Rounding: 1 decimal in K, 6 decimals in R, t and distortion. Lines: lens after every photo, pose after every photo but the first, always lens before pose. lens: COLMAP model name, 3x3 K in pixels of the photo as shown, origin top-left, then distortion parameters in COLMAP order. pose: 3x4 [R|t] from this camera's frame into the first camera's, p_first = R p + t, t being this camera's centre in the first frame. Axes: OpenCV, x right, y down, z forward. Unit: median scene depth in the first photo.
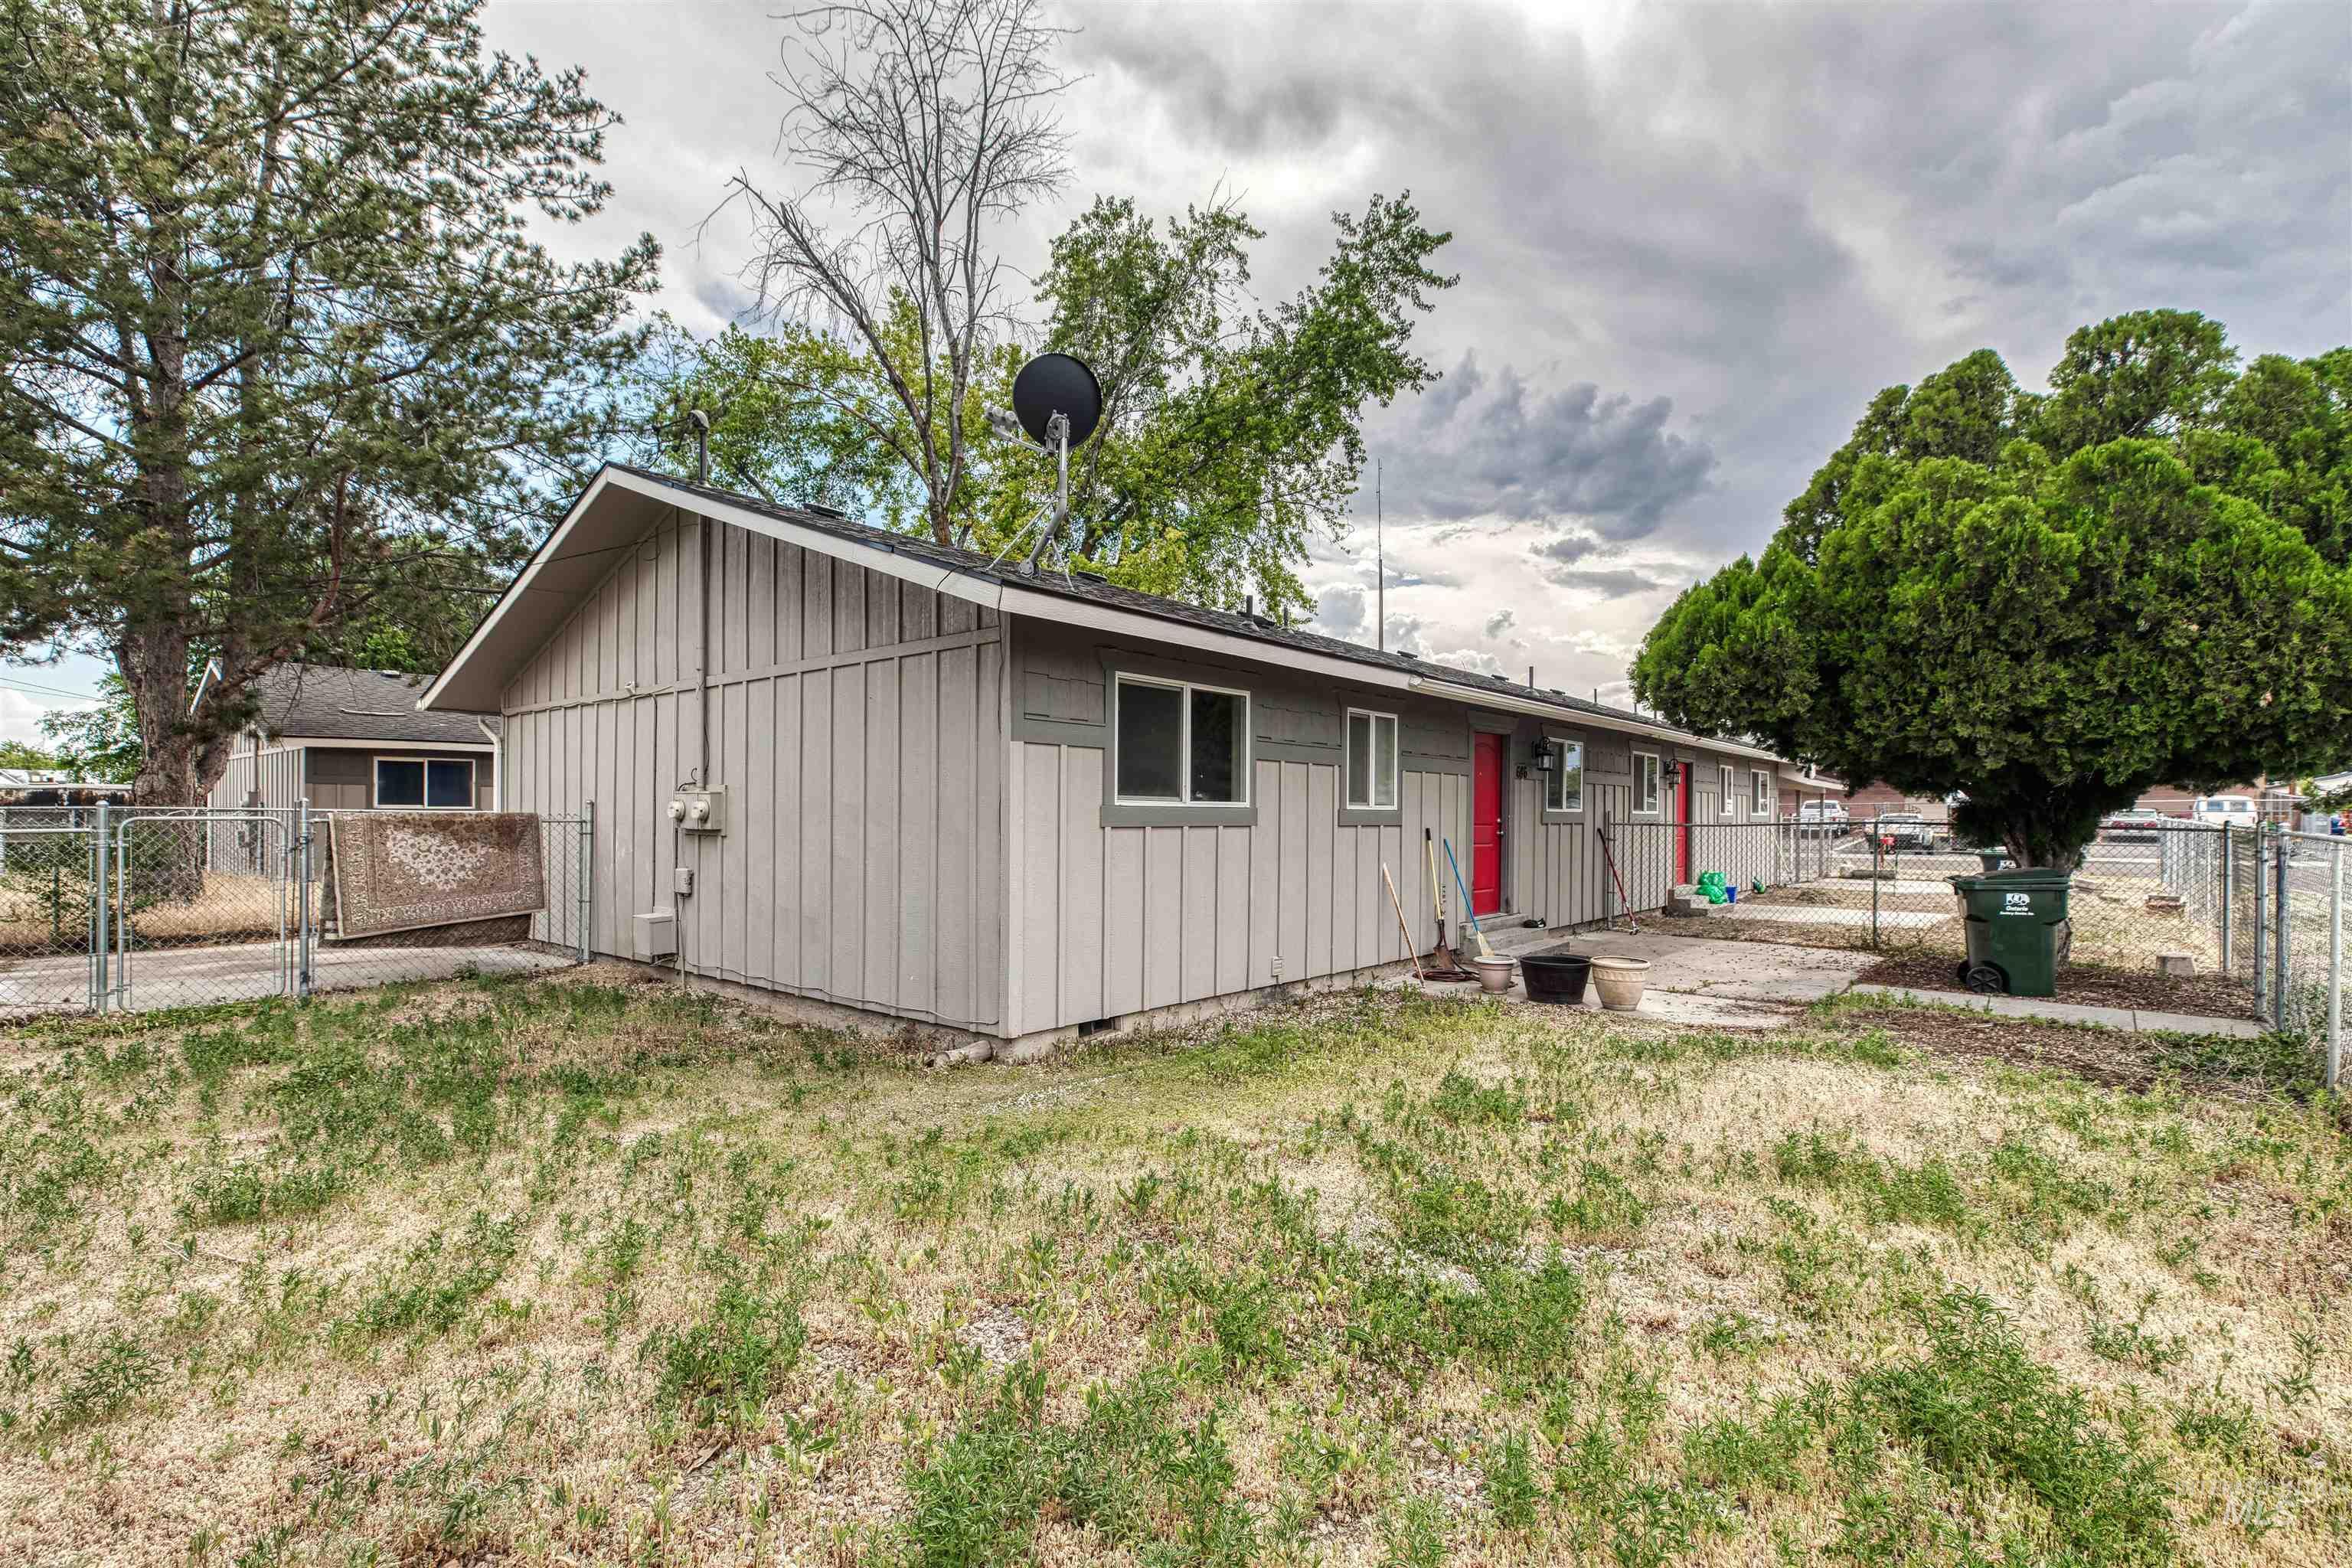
lens RADIAL K [[1062.5, 0, 1189.3], [0, 1062.5, 800.1], [0, 0, 1]] dist [0.006606, -0.000932]
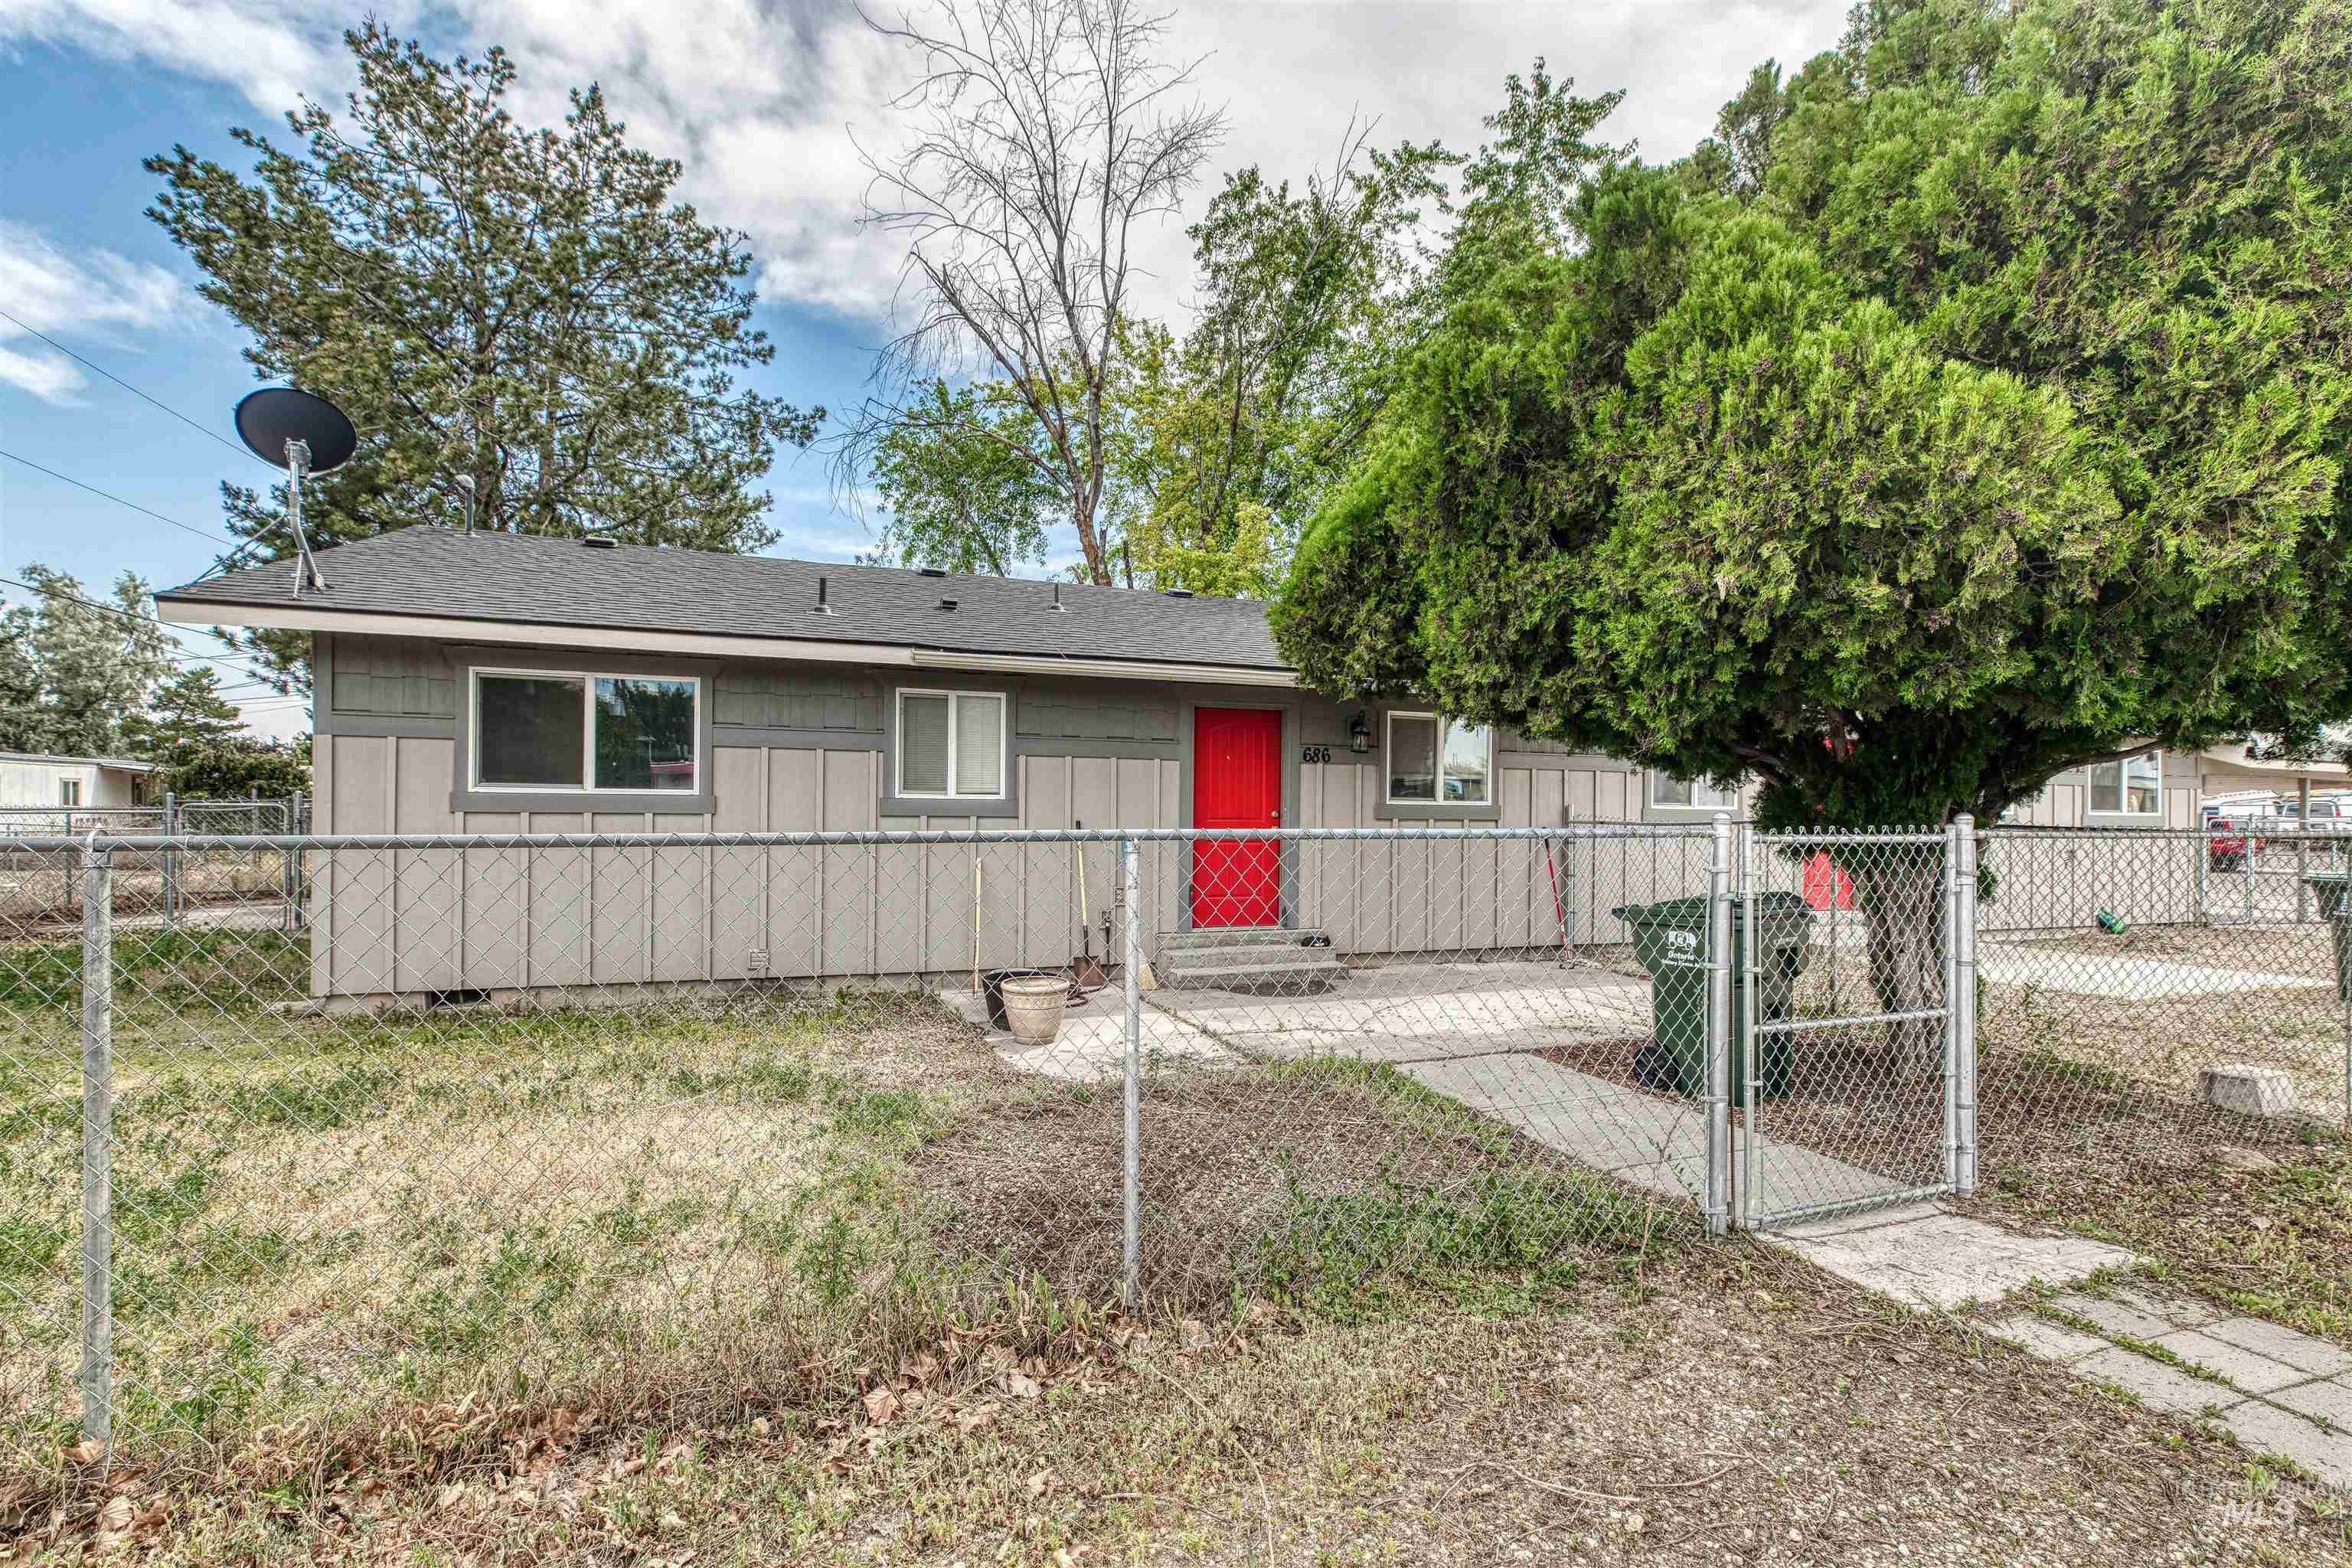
lens RADIAL K [[1062.5, 0, 1177.6], [0, 1062.5, 797.7], [0, 0, 1]] dist [0.006606, -0.000932]
pose [[0.869584, -0.002623, -0.493779, 0.869056], [0.001009, 0.999993, -0.003536, 0.012428], [0.493785, 0.002576, 0.869580, 0.331274]]
